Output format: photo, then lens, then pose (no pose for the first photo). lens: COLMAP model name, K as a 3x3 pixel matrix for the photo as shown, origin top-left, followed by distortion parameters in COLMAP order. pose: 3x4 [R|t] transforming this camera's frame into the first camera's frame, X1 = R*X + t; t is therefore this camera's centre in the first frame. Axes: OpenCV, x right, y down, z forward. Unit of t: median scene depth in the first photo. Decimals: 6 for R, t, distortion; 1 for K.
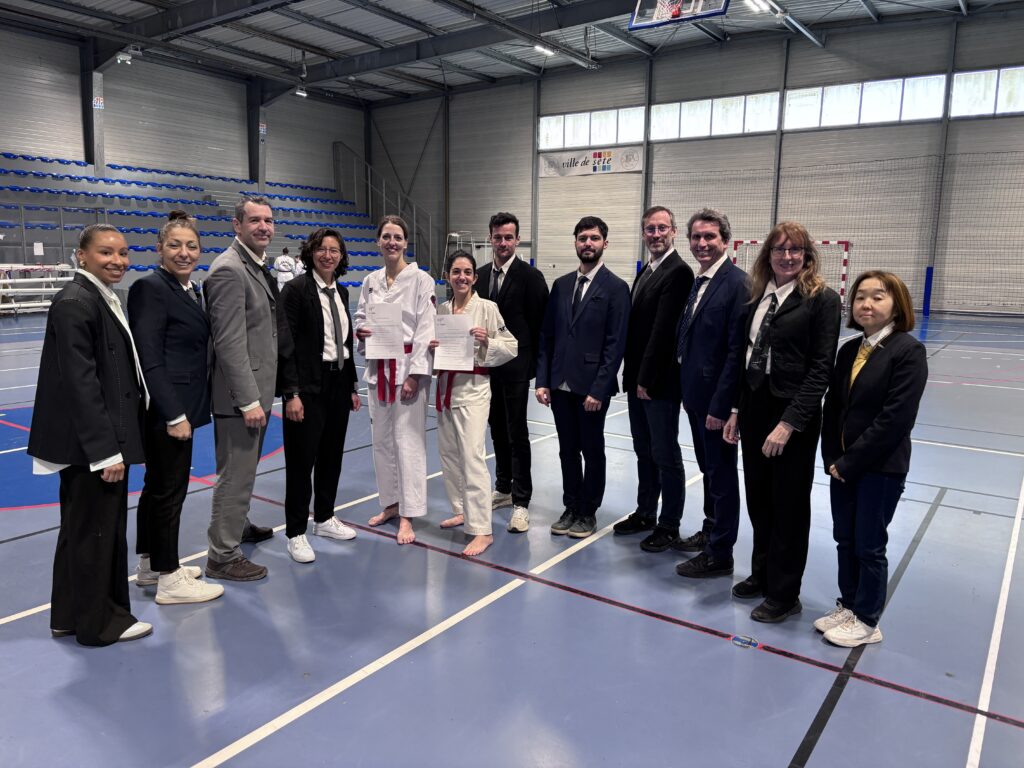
lens RADIAL K [[774.4, 0, 507.1], [0, 774.4, 390.1], [0, 0, 1]] dist [0.036459, -0.044155]
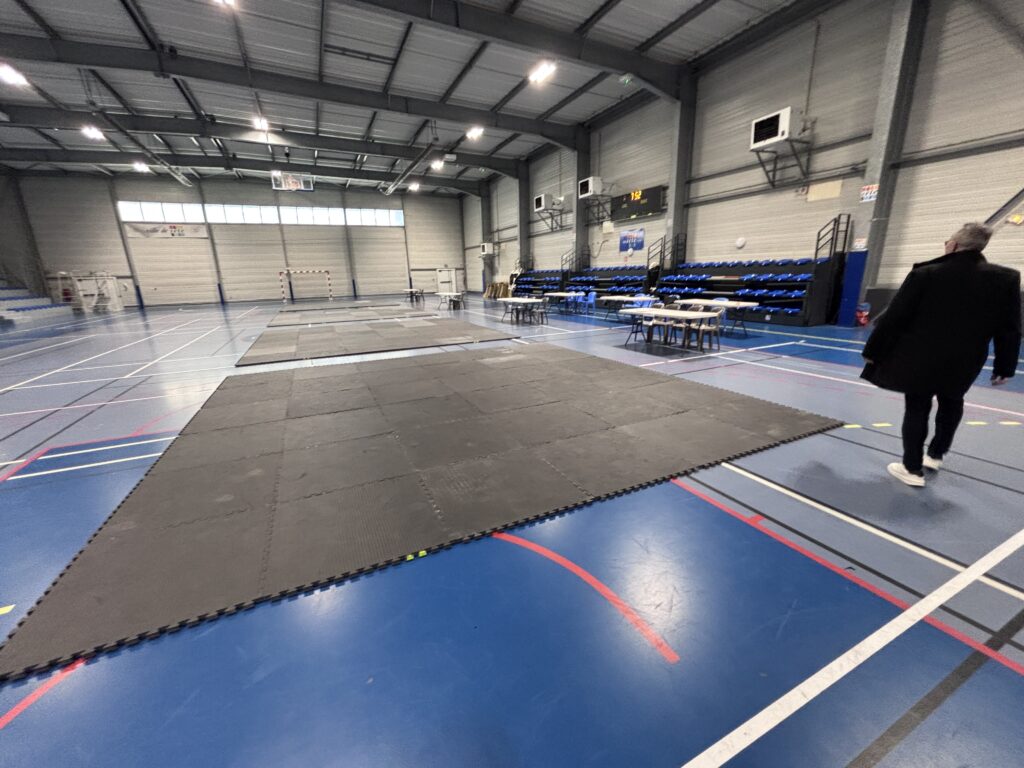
lens RADIAL K [[412.2, 0, 508.2], [0, 412.2, 387.0], [0, 0, 1]] dist [-0.005411, 0.000119]
pose [[0.495566, -0.259276, 0.828970, -0.447571], [0.181779, 0.964231, 0.192912, 0.025557], [-0.849336, 0.055089, 0.524971, -0.197261]]
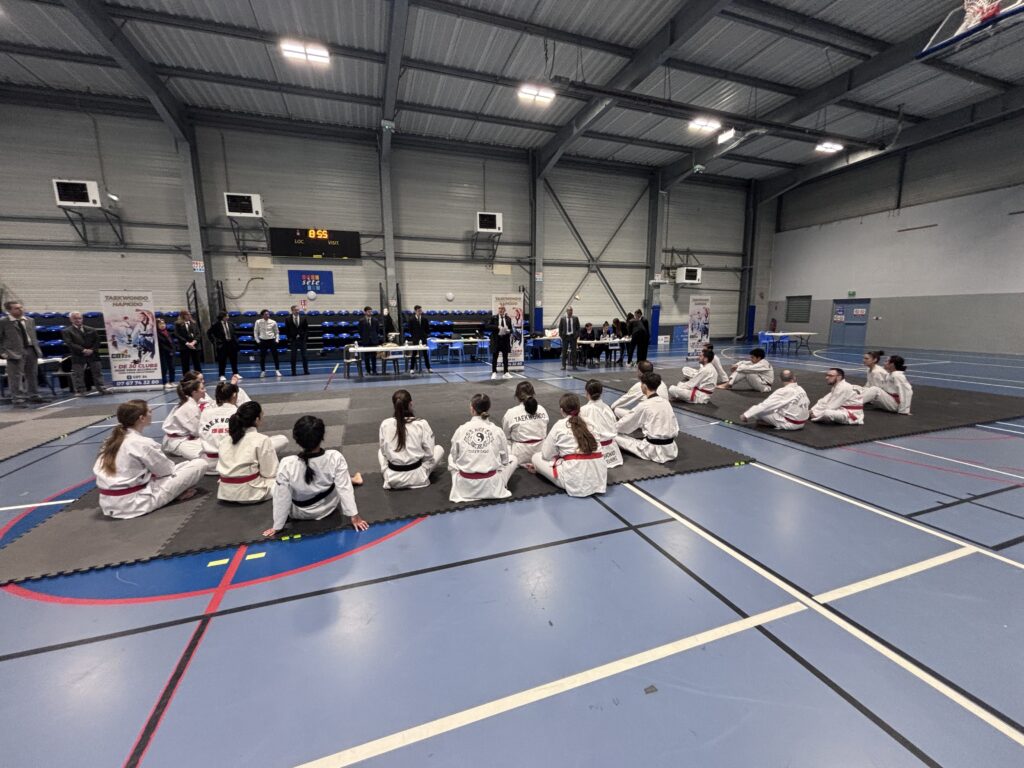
lens RADIAL K [[412.2, 0, 508.1], [0, 412.2, 383.7], [0, 0, 1]] dist [-0.005411, 0.000119]
pose [[-0.808853, -0.104238, 0.578698, -0.298307], [0.093889, 0.948641, 0.302103, -0.054564], [-0.580467, 0.298690, -0.757524, 0.305659]]
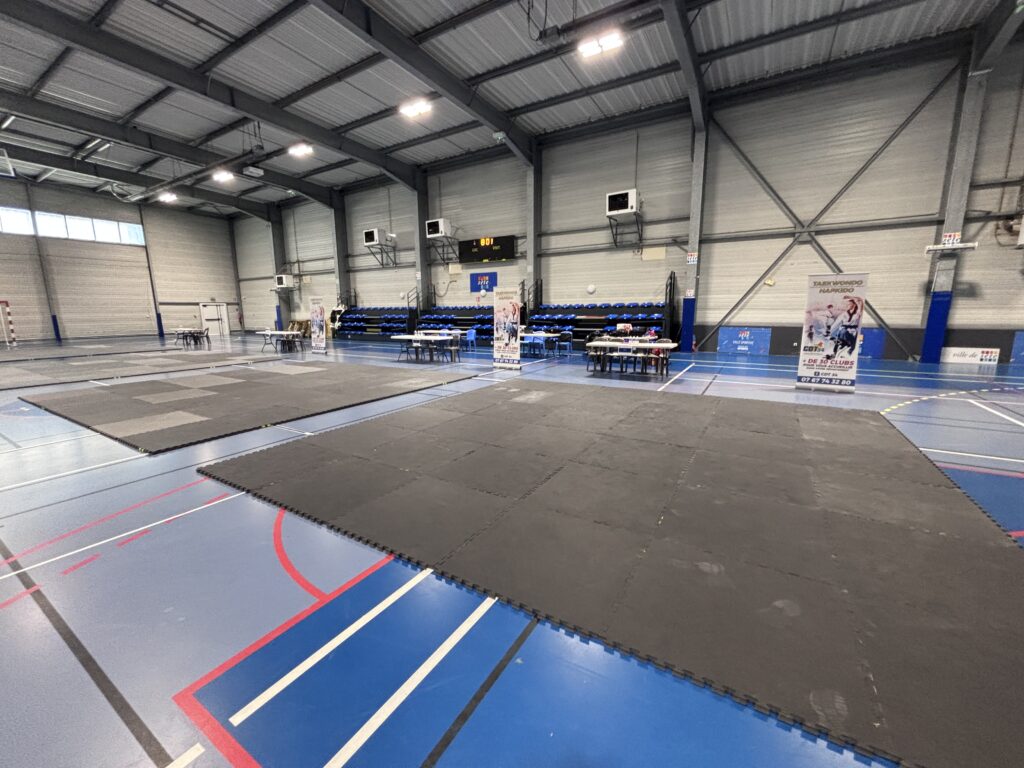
lens RADIAL K [[412.2, 0, 508.4], [0, 412.2, 388.6], [0, 0, 1]] dist [-0.005411, 0.000119]
pose [[-0.061728, -0.201833, 0.977473, -0.465132], [0.173947, 0.962177, 0.209660, -0.003994], [-0.982818, 0.182970, -0.024285, -0.014955]]
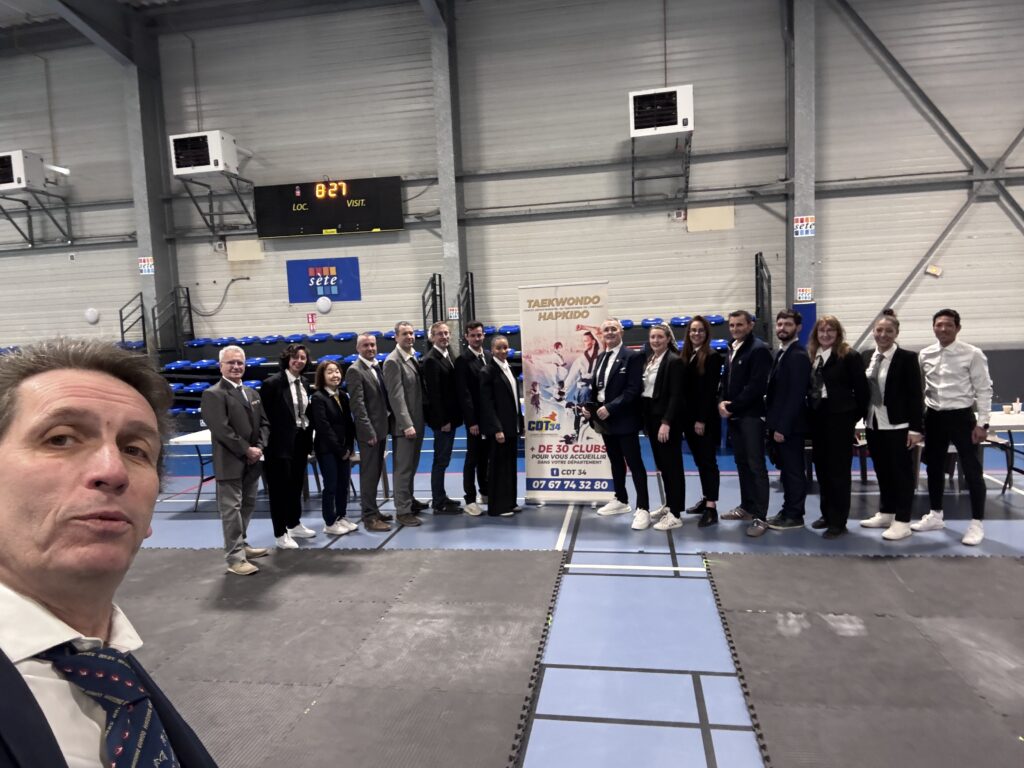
lens RADIAL K [[687.7, 0, 499.8], [0, 687.7, 399.5], [0, 0, 1]] dist [0.029292, -0.046221]
pose [[-0.429671, -0.092174, 0.898269, -0.258626], [0.186670, 0.964221, 0.188232, -0.026033], [-0.883480, 0.248558, -0.397092, 0.090642]]
